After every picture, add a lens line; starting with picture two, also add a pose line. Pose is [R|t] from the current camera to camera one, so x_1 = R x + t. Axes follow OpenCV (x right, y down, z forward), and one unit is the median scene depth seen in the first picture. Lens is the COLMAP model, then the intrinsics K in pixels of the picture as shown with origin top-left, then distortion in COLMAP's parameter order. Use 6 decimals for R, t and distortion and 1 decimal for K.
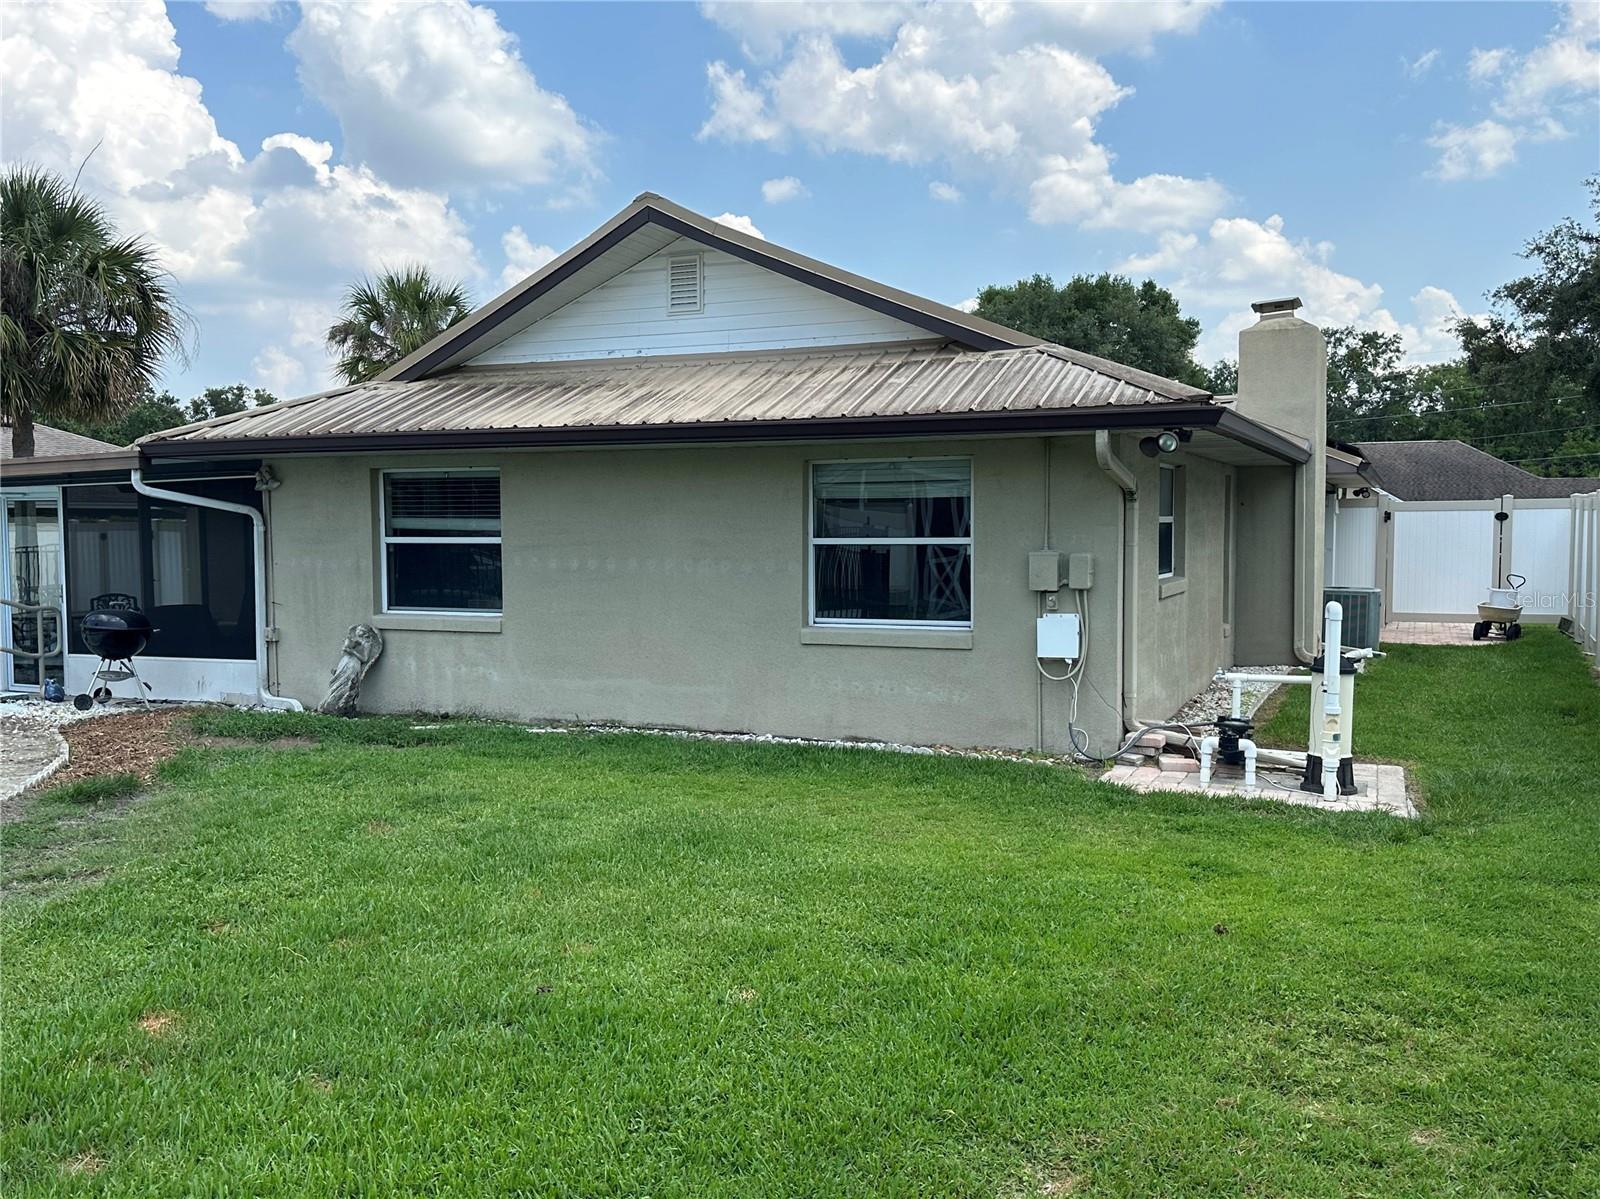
lens RADIAL K [[1332.5, 0, 799.5], [0, 1332.5, 601.2], [0, 0, 1]] dist [-0.007034, -0.010983]
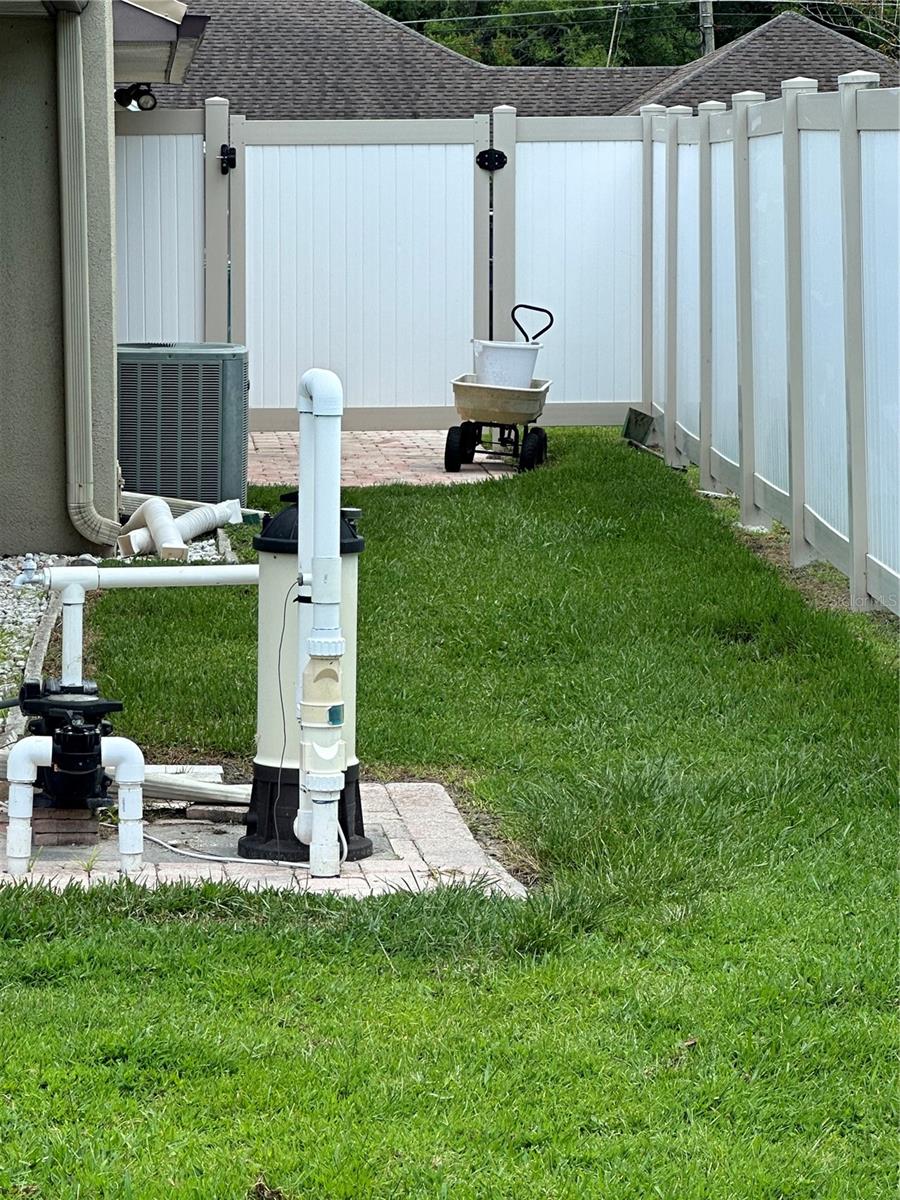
lens RADIAL K [[3900.0, 0, 449.9], [0, 3900.0, 600.0], [0, 0, 1]] dist [-0.158219, 0.000000]
pose [[0.864378, -0.050162, 0.500334, -0.130425], [0.025551, 0.998108, 0.055926, 0.004252], [-0.502193, -0.035558, 0.864024, -0.011824]]
